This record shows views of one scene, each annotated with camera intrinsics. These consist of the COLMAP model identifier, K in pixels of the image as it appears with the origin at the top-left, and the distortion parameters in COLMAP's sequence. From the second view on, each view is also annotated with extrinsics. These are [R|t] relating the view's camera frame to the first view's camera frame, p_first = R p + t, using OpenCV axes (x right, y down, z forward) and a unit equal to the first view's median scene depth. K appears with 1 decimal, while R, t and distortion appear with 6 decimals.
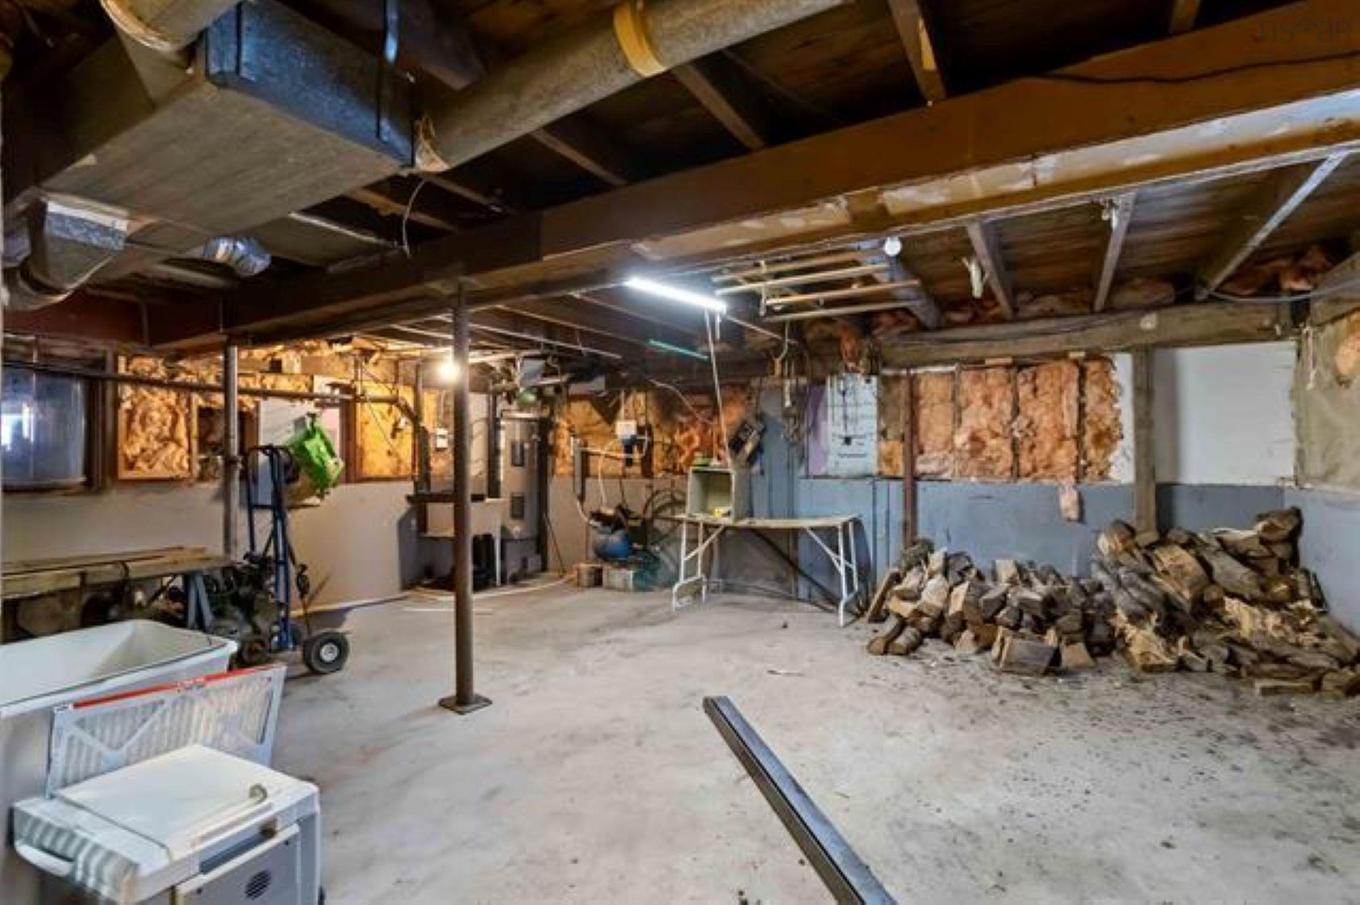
lens RADIAL K [[626.6, 0, 681.3], [0, 626.6, 457.7], [0, 0, 1]] dist [0.001334, 0.000270]
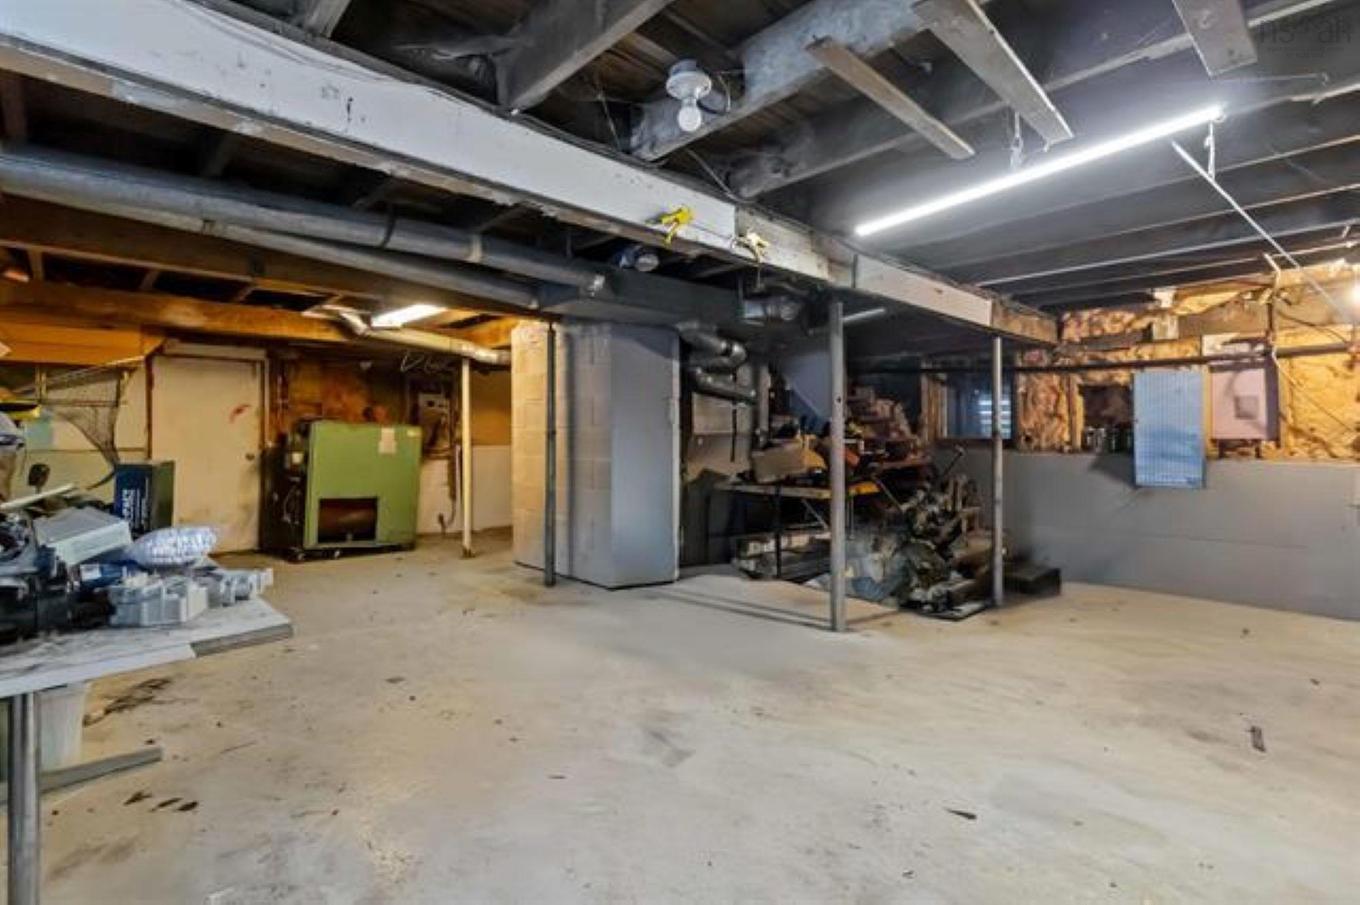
lens RADIAL K [[626.6, 0, 681.3], [0, 626.6, 457.7], [0, 0, 1]] dist [0.001334, 0.000270]
pose [[-0.271382, 0.034926, -0.961838, 0.513032], [-0.010128, 0.999182, 0.039140, 0.011675], [0.962419, 0.020364, -0.270806, 0.639543]]
